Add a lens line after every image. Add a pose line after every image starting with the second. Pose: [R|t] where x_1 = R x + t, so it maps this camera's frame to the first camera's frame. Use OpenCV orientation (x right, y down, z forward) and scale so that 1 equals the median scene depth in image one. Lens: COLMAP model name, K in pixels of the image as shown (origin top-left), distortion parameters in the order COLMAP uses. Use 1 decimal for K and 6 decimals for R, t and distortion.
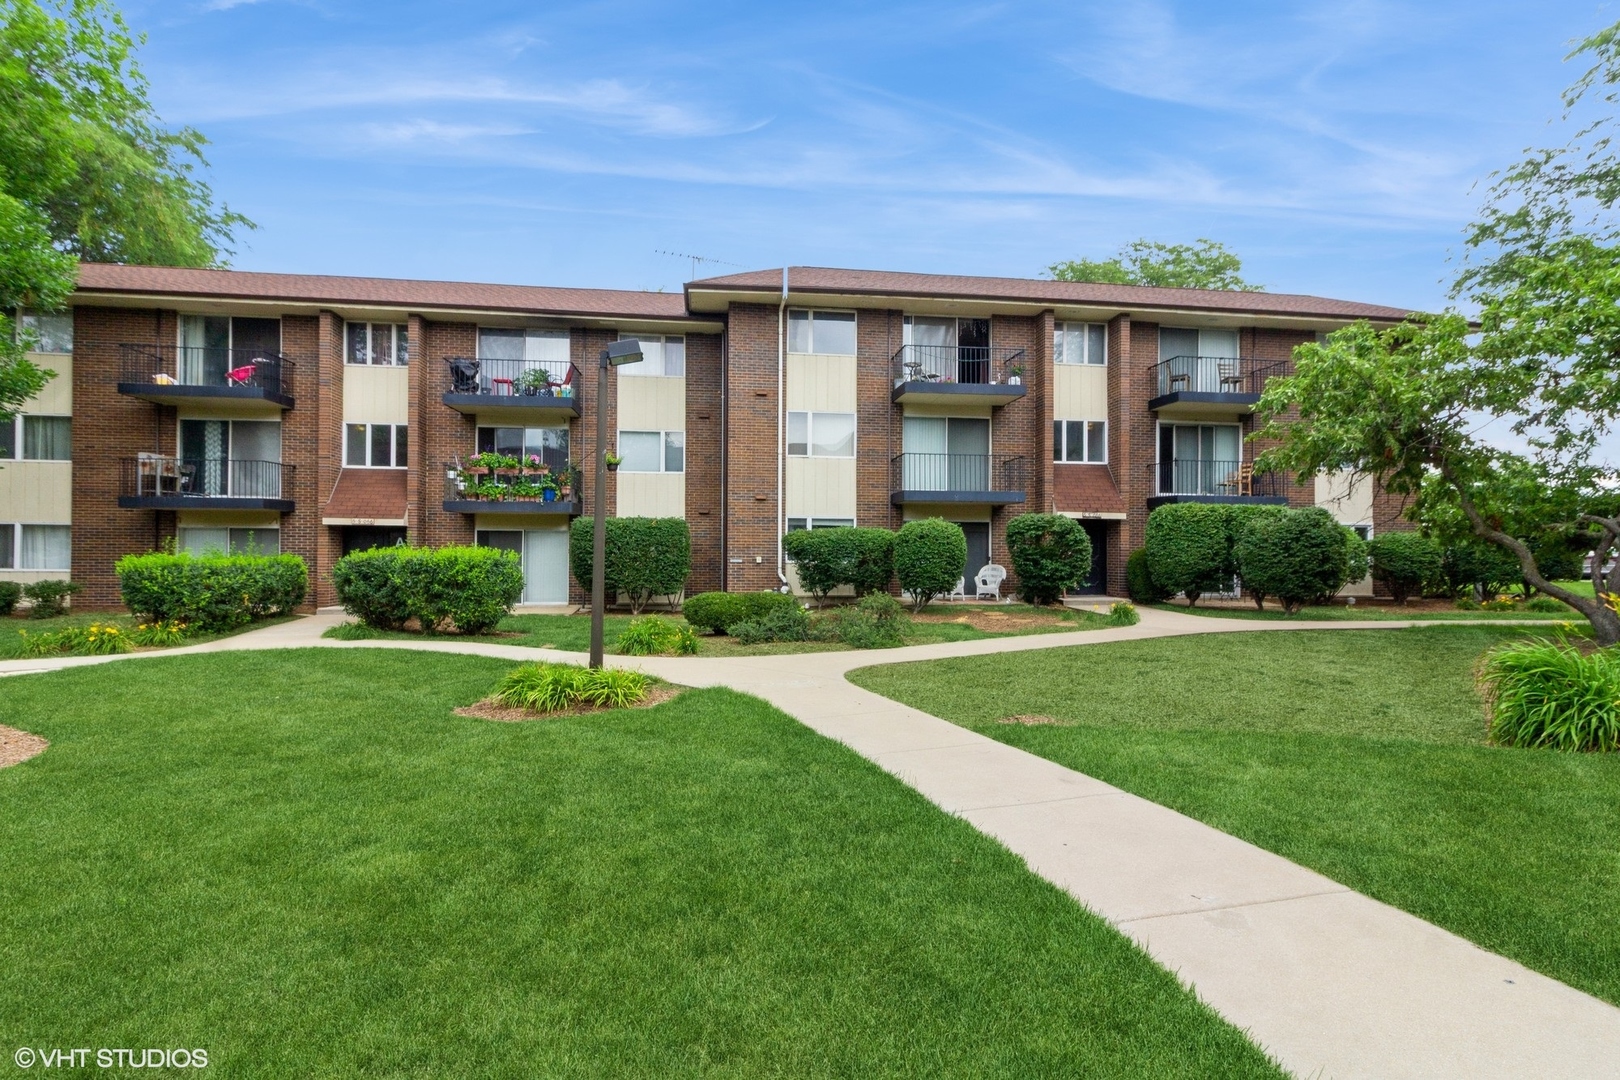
lens RADIAL K [[775.3, 0, 810.7], [0, 775.3, 564.1], [0, 0, 1]] dist [-0.000115, -0.000037]
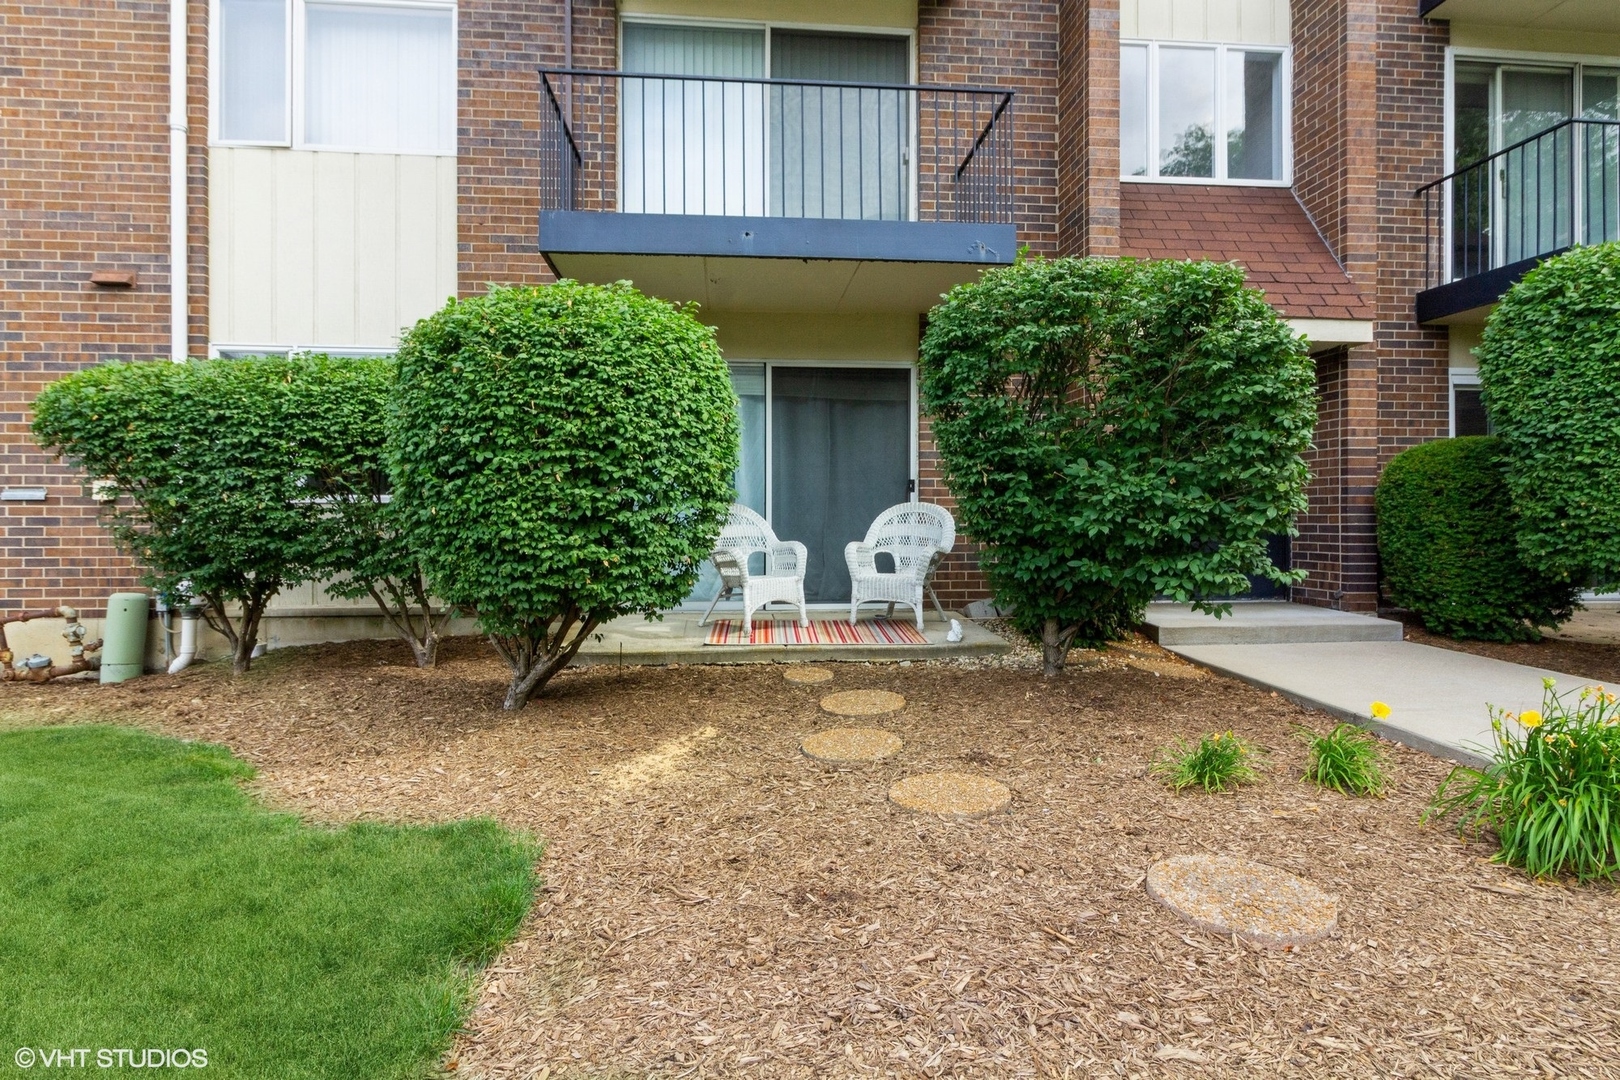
lens RADIAL K [[896.9, 0, 810.0], [0, 896.9, 540.0], [0, 0, 1]] dist [0.003175, 0.000865]
pose [[0.999832, -0.004501, -0.017796, 0.203899], [0.004623, 0.999966, 0.006790, 0.012616], [0.017764, -0.006871, 0.999819, 0.664359]]
